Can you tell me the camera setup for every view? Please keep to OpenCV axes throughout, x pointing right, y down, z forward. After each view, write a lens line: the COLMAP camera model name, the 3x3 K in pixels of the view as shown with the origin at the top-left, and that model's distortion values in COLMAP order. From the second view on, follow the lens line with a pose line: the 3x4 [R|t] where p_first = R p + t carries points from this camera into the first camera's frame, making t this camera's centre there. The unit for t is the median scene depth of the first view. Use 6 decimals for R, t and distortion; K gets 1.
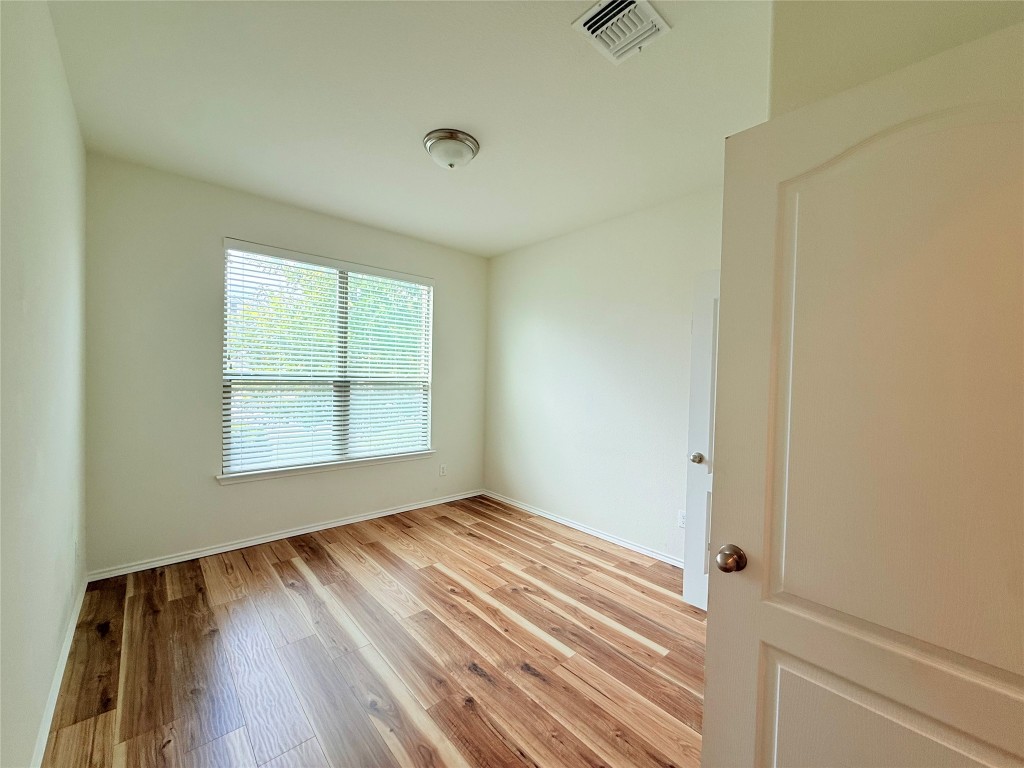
lens RADIAL K [[411.2, 0, 504.9], [0, 411.2, 392.0], [0, 0, 1]] dist [-0.001785, -0.000130]
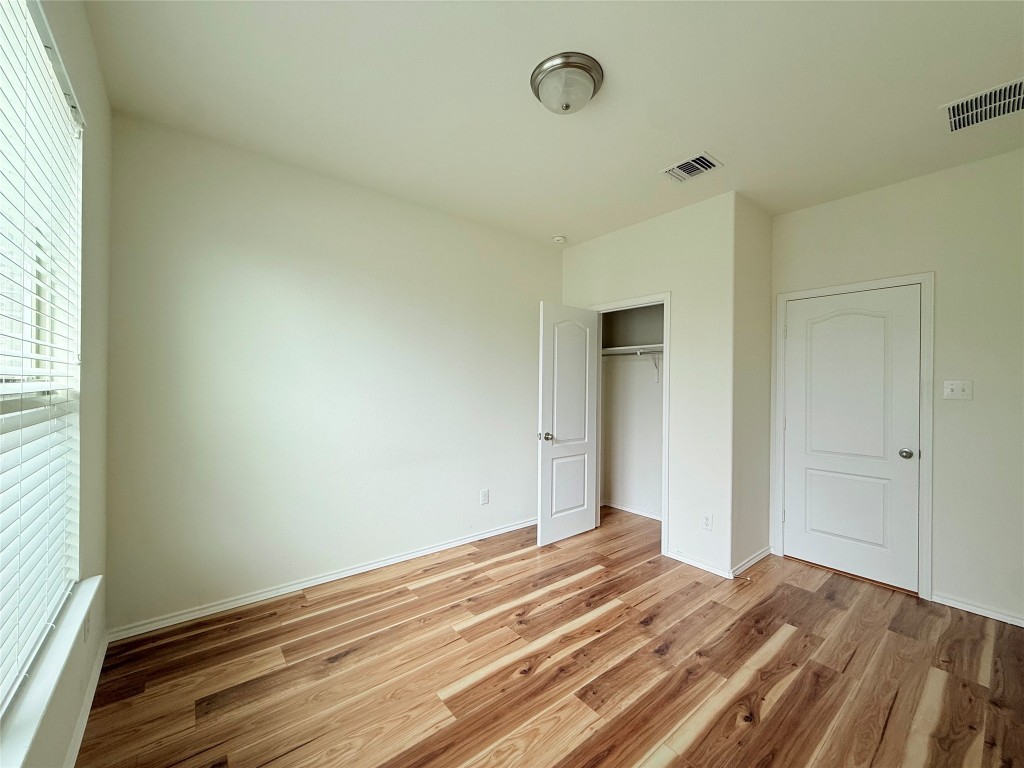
lens RADIAL K [[411.2, 0, 506.6], [0, 411.2, 386.1], [0, 0, 1]] dist [-0.001785, -0.000130]
pose [[0.039011, -0.025981, 0.998901, -0.804911], [0.026780, 0.999330, 0.024946, -0.045689], [-0.998880, 0.025778, 0.039681, 0.937560]]
